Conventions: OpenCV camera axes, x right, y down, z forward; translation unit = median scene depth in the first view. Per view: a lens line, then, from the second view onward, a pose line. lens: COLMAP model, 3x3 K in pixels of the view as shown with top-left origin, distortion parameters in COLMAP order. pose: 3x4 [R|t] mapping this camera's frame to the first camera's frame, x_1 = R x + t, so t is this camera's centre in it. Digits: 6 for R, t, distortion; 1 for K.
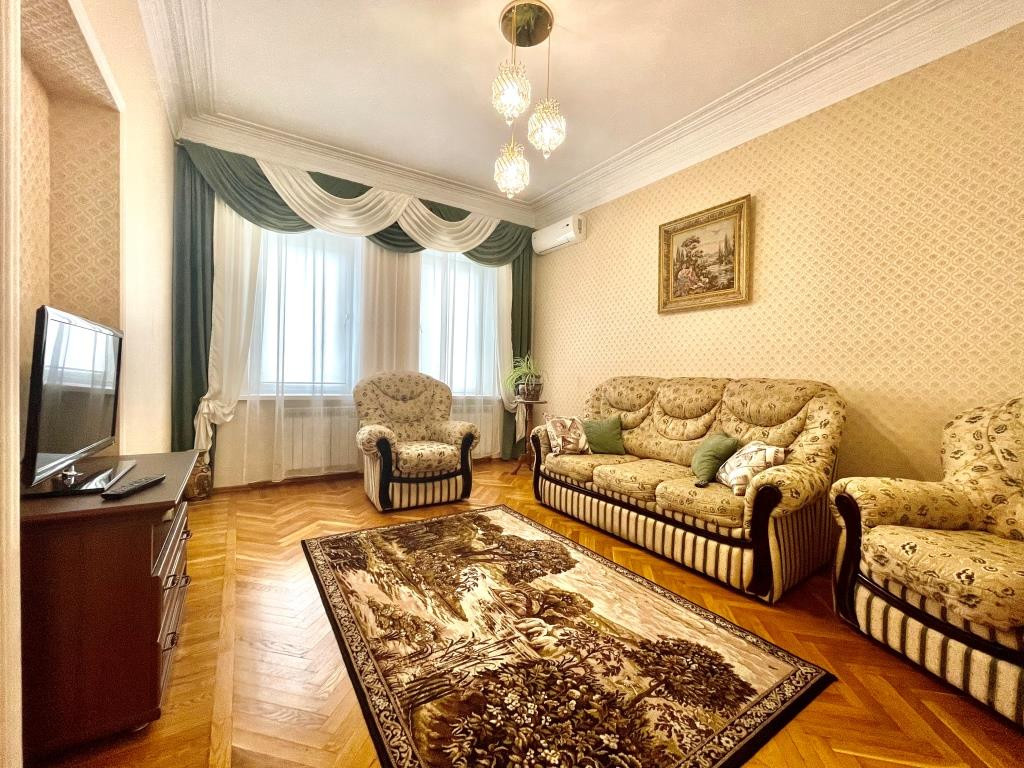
lens RADIAL K [[412.2, 0, 509.6], [0, 412.2, 384.6], [0, 0, 1]] dist [0.002670, -0.000651]
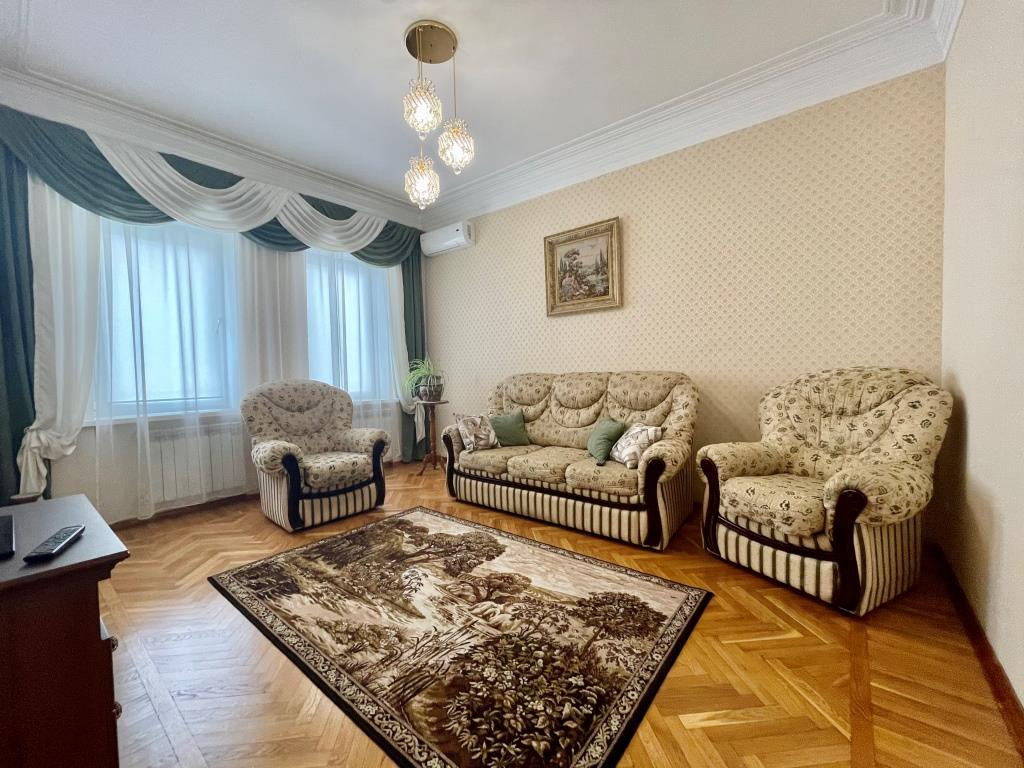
lens RADIAL K [[412.2, 0, 507.5], [0, 412.2, 383.9], [0, 0, 1]] dist [0.002670, -0.000651]
pose [[0.951363, -0.057647, 0.302629, -0.139514], [0.054281, 0.998335, 0.019530, -0.025540], [-0.303251, -0.002154, 0.952908, -0.051122]]
